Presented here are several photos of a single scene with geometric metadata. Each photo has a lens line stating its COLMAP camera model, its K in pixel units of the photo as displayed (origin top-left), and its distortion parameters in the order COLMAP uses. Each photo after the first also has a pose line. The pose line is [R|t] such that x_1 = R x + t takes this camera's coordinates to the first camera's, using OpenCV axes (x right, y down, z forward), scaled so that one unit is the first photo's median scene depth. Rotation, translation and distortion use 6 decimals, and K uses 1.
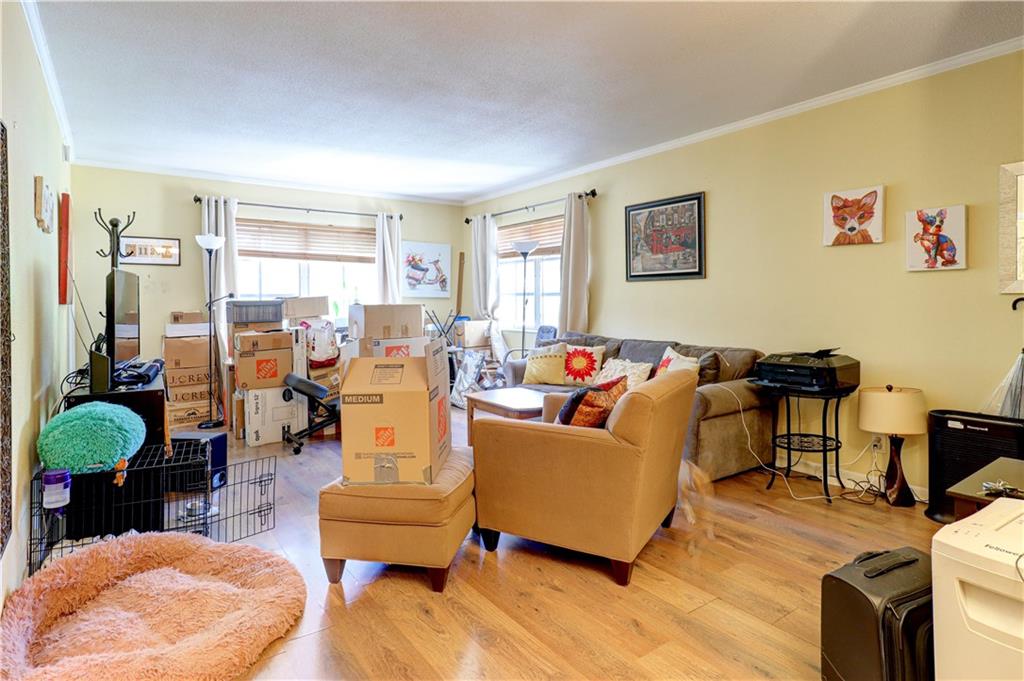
lens RADIAL K [[568.7, 0, 511.2], [0, 568.7, 302.5], [0, 0, 1]] dist [0.017561, 0.000311]
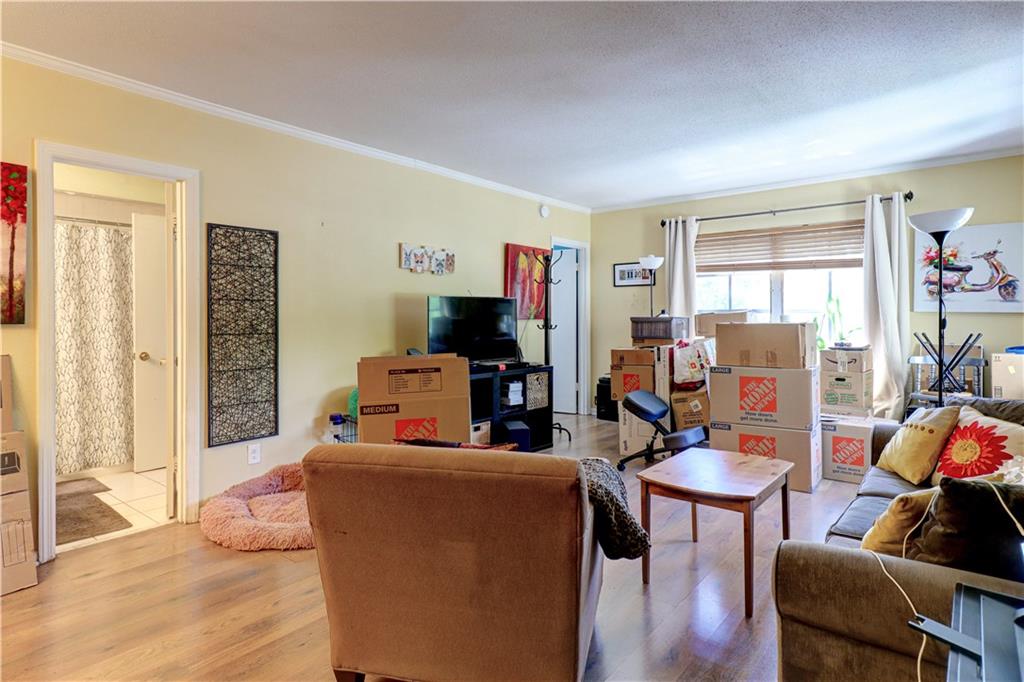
lens RADIAL K [[571.4, 0, 515.1], [0, 571.4, 318.1], [0, 0, 1]] dist [0.015269, 0.000657]
pose [[0.259950, 0.010156, -0.965569, 0.488583], [-0.003156, 0.999948, 0.009668, -0.010743], [0.965617, 0.000534, 0.259969, 0.500587]]
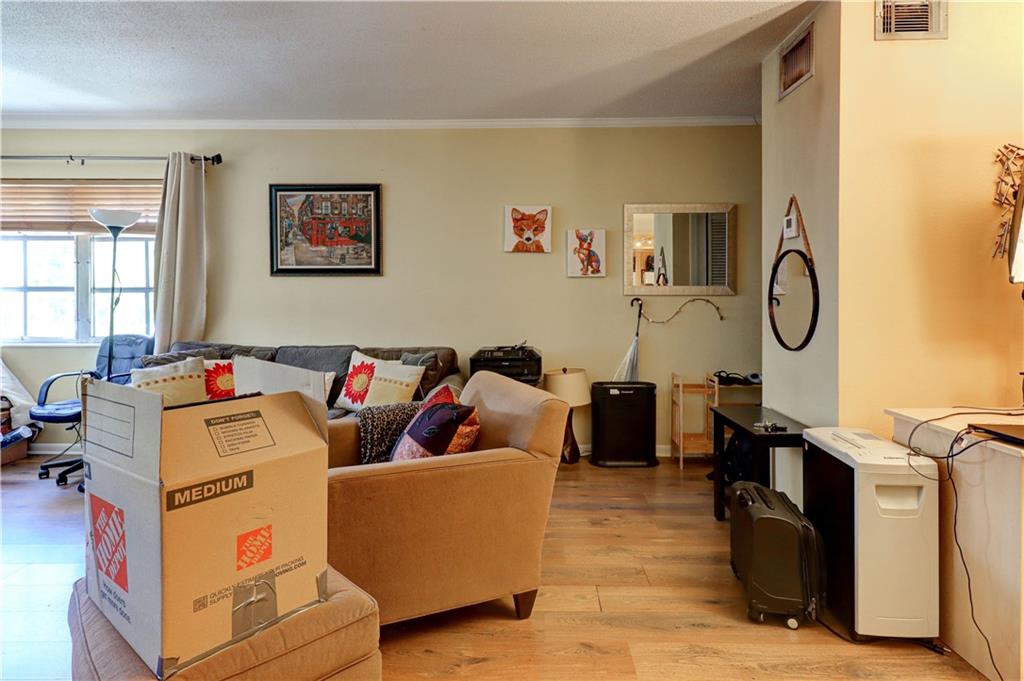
lens RADIAL K [[568.7, 0, 511.2], [0, 568.7, 302.5], [0, 0, 1]] dist [0.017561, 0.000311]
pose [[0.582933, -0.002058, 0.812518, -0.279309], [0.001079, 0.999998, 0.001758, 0.000115], [-0.812519, -0.000148, 0.582934, 0.255750]]
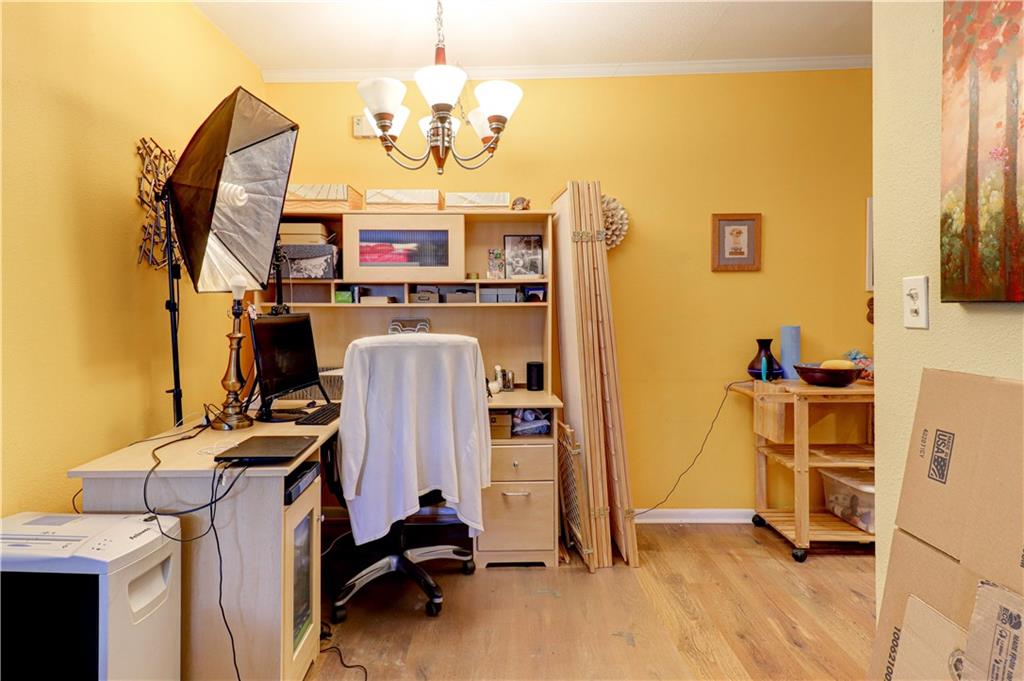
lens RADIAL K [[568.7, 0, 511.2], [0, 568.7, 302.5], [0, 0, 1]] dist [0.017561, 0.000311]
pose [[-0.823824, 0.017347, 0.566580, -0.106565], [0.015199, 0.999848, -0.008513, 0.000526], [-0.566642, 0.001598, -0.823963, 0.407643]]
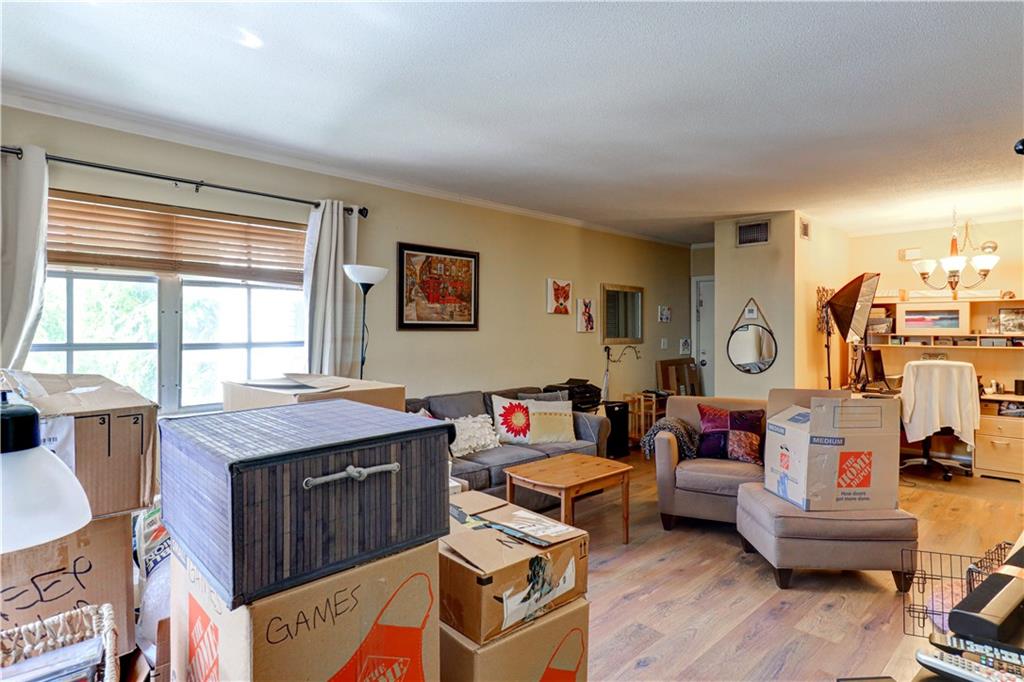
lens RADIAL K [[551.8, 0, 514.0], [0, 551.8, 337.5], [0, 0, 1]] dist [0.007085, 0.001323]
pose [[-0.159489, -0.002637, 0.987196, -0.677665], [0.005211, 0.999980, 0.003513, -0.030308], [-0.987186, 0.005704, -0.159472, 1.020559]]
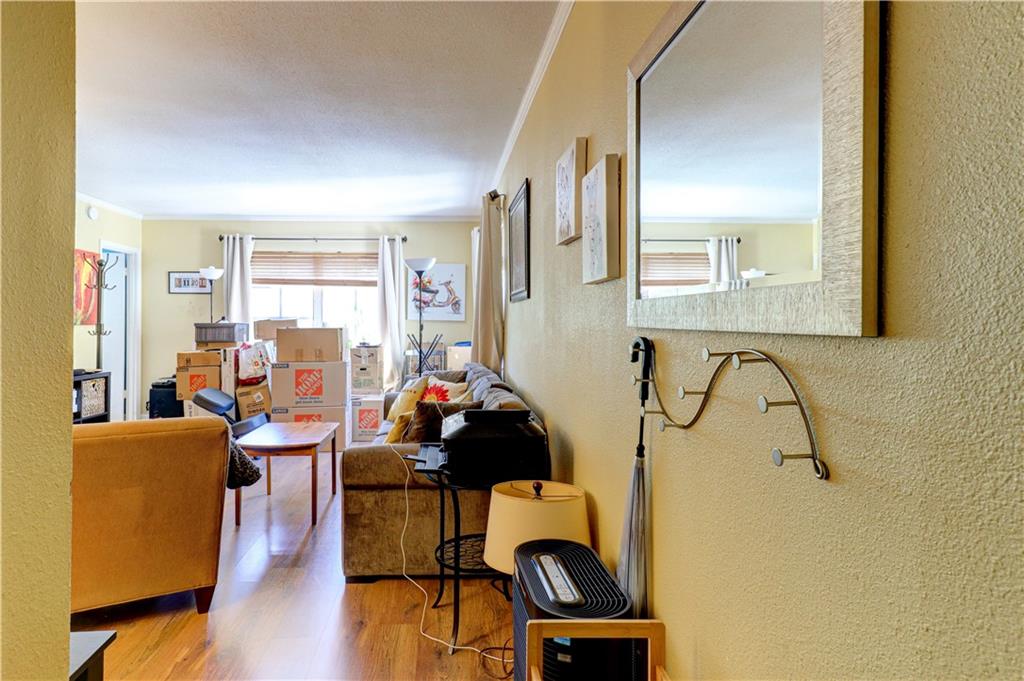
lens RADIAL K [[576.6, 0, 465.7], [0, 576.6, 318.5], [0, 0, 1]] dist [0.018397, 0.000463]
pose [[0.823496, 0.004918, -0.567301, 0.636483], [-0.009686, 0.999939, -0.005392, -0.011114], [0.567240, 0.009935, 0.823493, 0.329599]]
